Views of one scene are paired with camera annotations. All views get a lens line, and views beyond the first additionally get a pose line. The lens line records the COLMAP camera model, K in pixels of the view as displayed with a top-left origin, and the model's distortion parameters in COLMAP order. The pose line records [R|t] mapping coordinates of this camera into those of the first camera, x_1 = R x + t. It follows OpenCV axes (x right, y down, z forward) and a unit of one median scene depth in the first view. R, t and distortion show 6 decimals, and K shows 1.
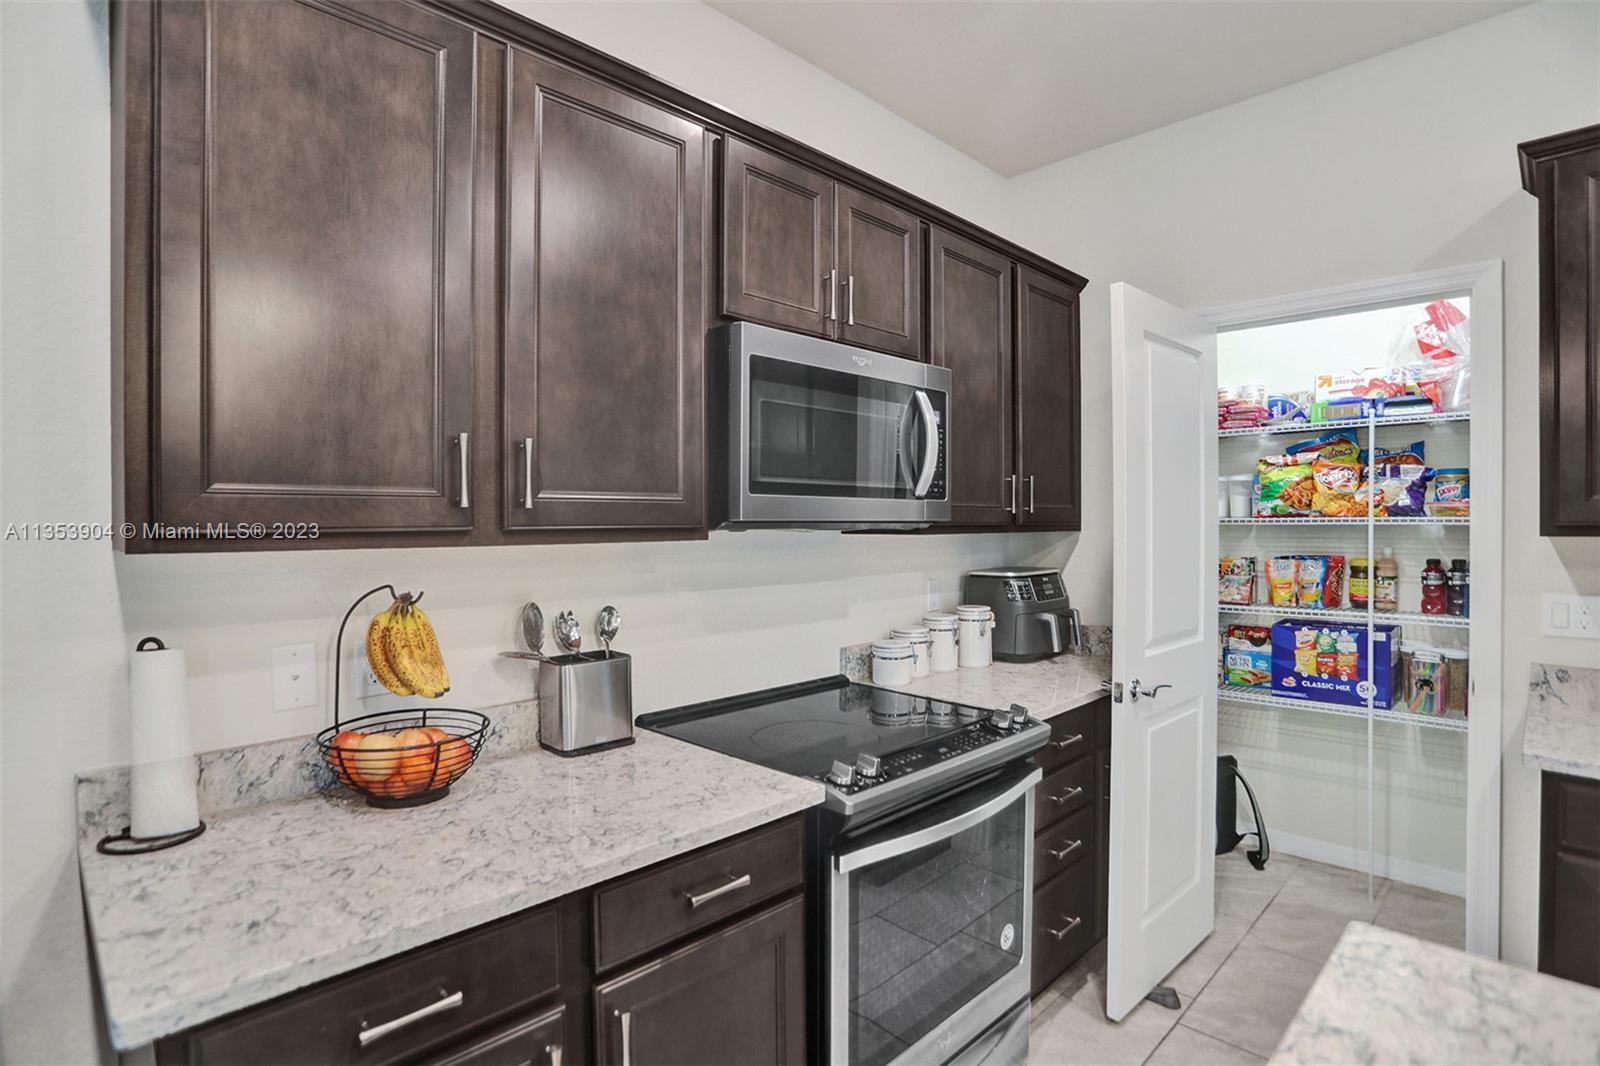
lens RADIAL K [[805.7, 0, 793.6], [0, 805.7, 524.3], [0, 0, 1]] dist [-0.066142, -0.000133]
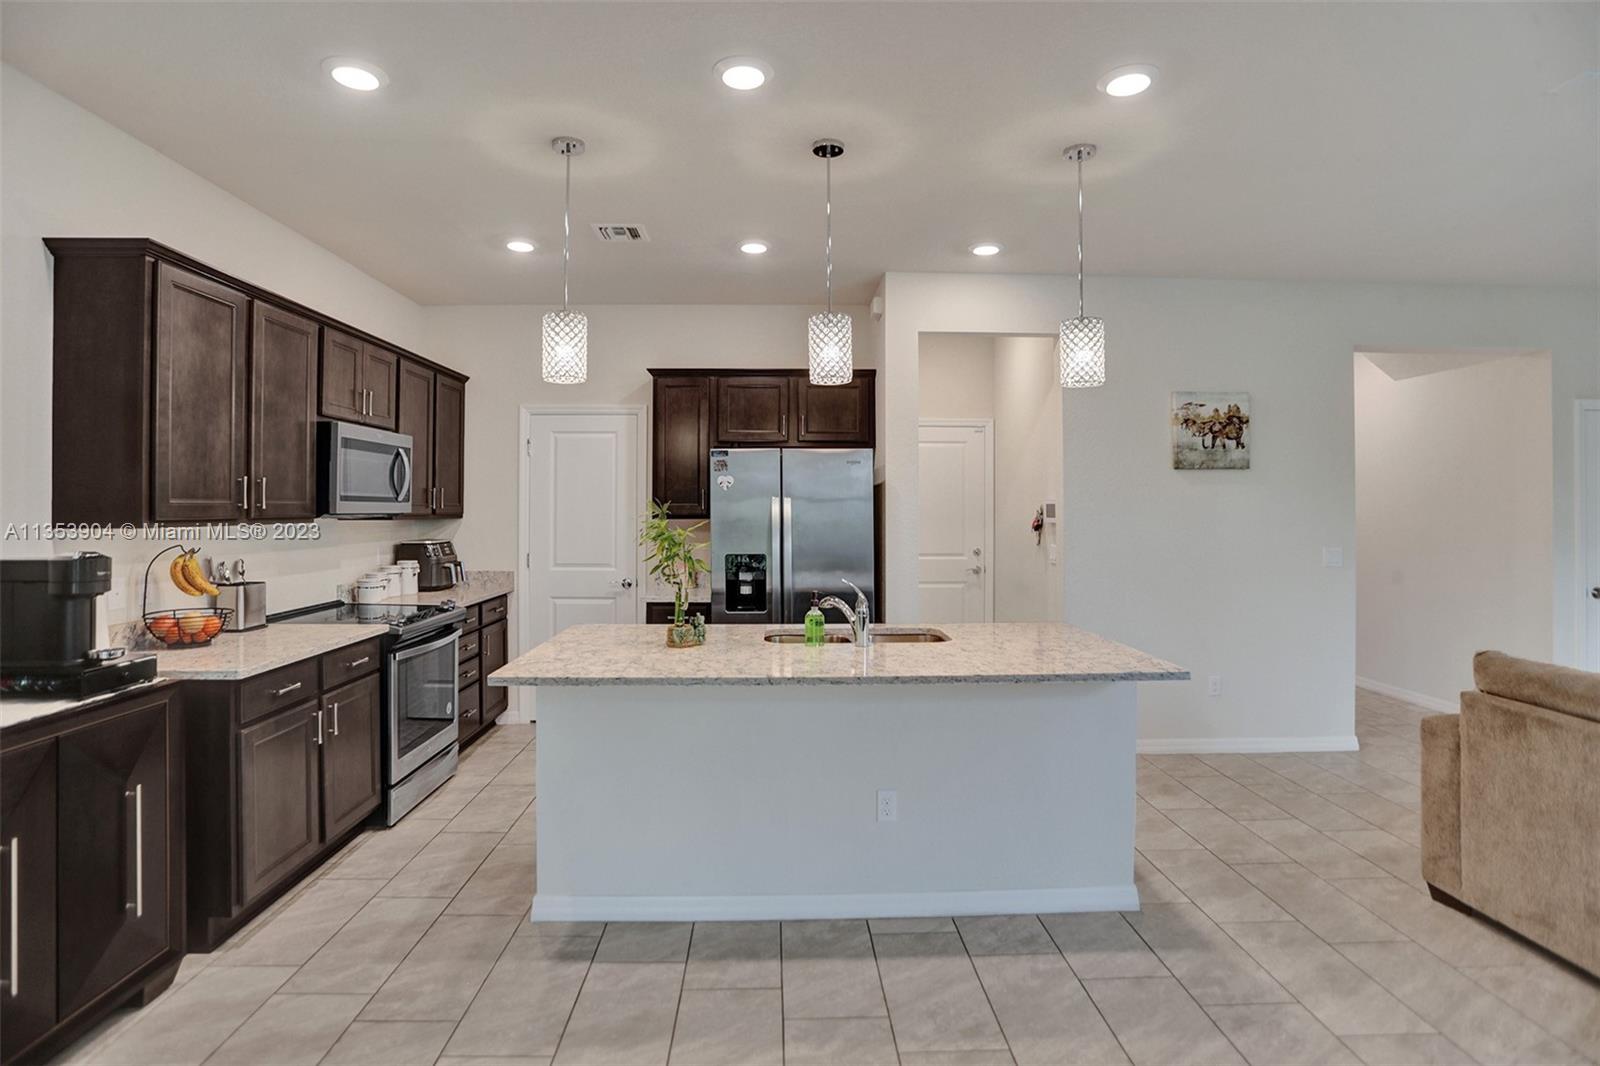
lens RADIAL K [[807.3, 0, 802.4], [0, 807.3, 503.0], [0, 0, 1]] dist [-0.060812, 0.027725]
pose [[0.679338, 0.009053, 0.733769, -0.733300], [-0.001307, 0.999937, -0.011126, -0.010190], [-0.733824, 0.006599, 0.679307, -1.290824]]
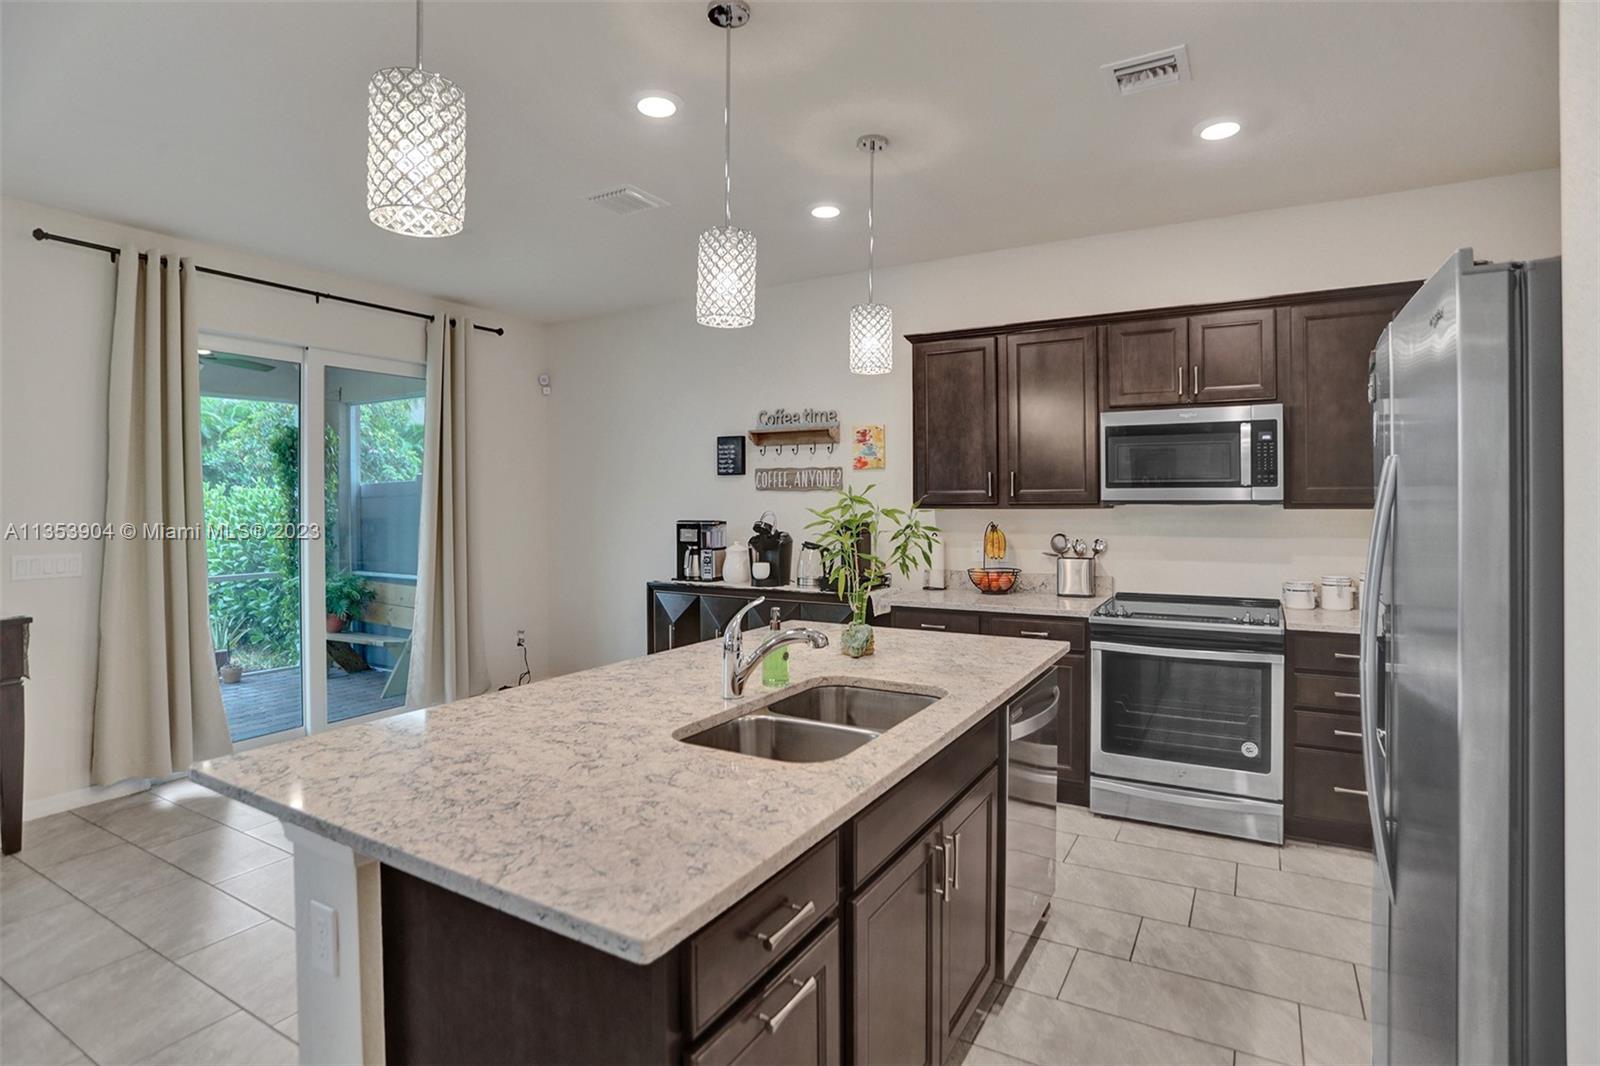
lens RADIAL K [[811.9, 0, 806.7], [0, 811.9, 492.1], [0, 0, 1]] dist [-0.055134, 0.000588]
pose [[0.262055, -0.007801, -0.965021, 1.815623], [-0.000247, 0.999967, -0.008151, -0.008287], [0.965053, 0.002374, 0.262044, -0.387017]]
